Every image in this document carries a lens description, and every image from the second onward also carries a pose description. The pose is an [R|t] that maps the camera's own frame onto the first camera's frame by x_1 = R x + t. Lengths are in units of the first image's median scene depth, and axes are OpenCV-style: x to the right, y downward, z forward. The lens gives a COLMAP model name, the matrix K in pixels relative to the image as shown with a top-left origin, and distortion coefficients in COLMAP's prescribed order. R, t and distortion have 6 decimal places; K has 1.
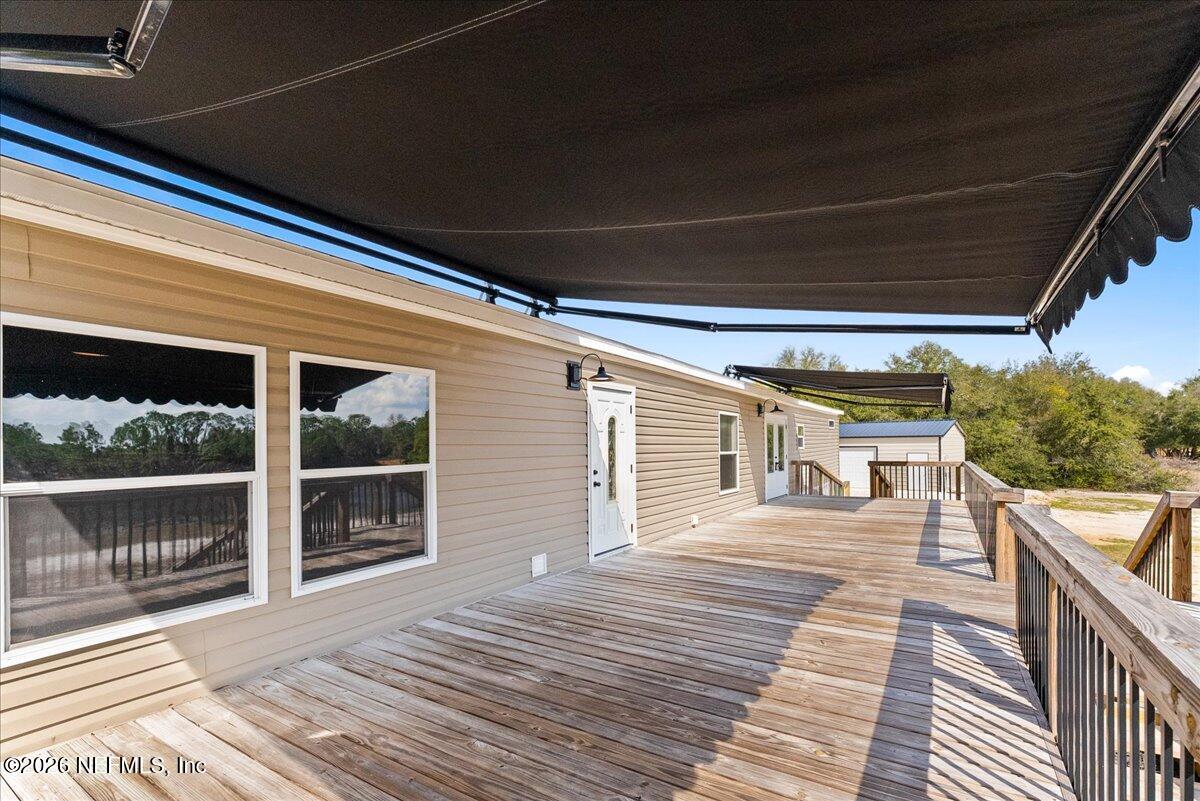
lens RADIAL K [[444.2, 0, 596.5], [0, 444.2, 448.1], [0, 0, 1]] dist [0.000473, 0.000079]
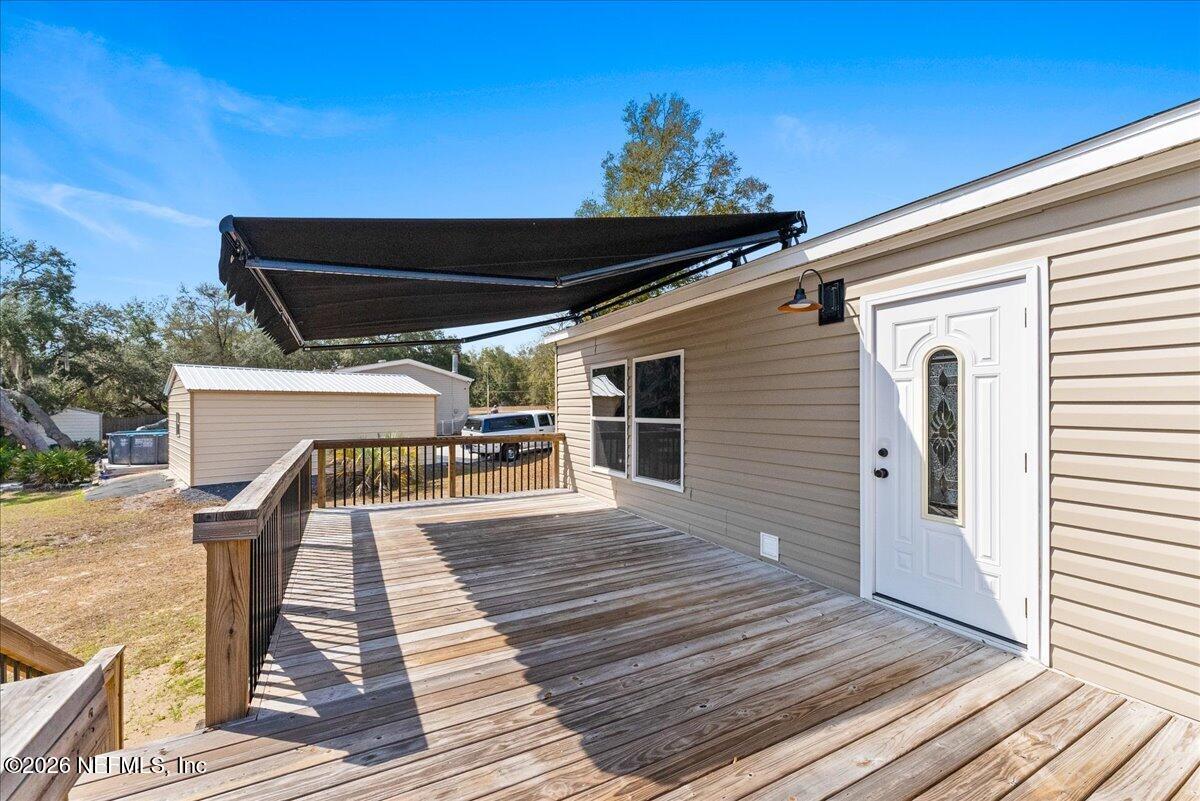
lens RADIAL K [[478.9, 0, 597.1], [0, 478.9, 409.0], [0, 0, 1]] dist [0.001474, 0.000303]
pose [[-0.407587, 0.016065, -0.913025, 1.177038], [0.002460, 0.999861, 0.016494, -0.021561], [0.913163, 0.004476, -0.407570, 1.501258]]
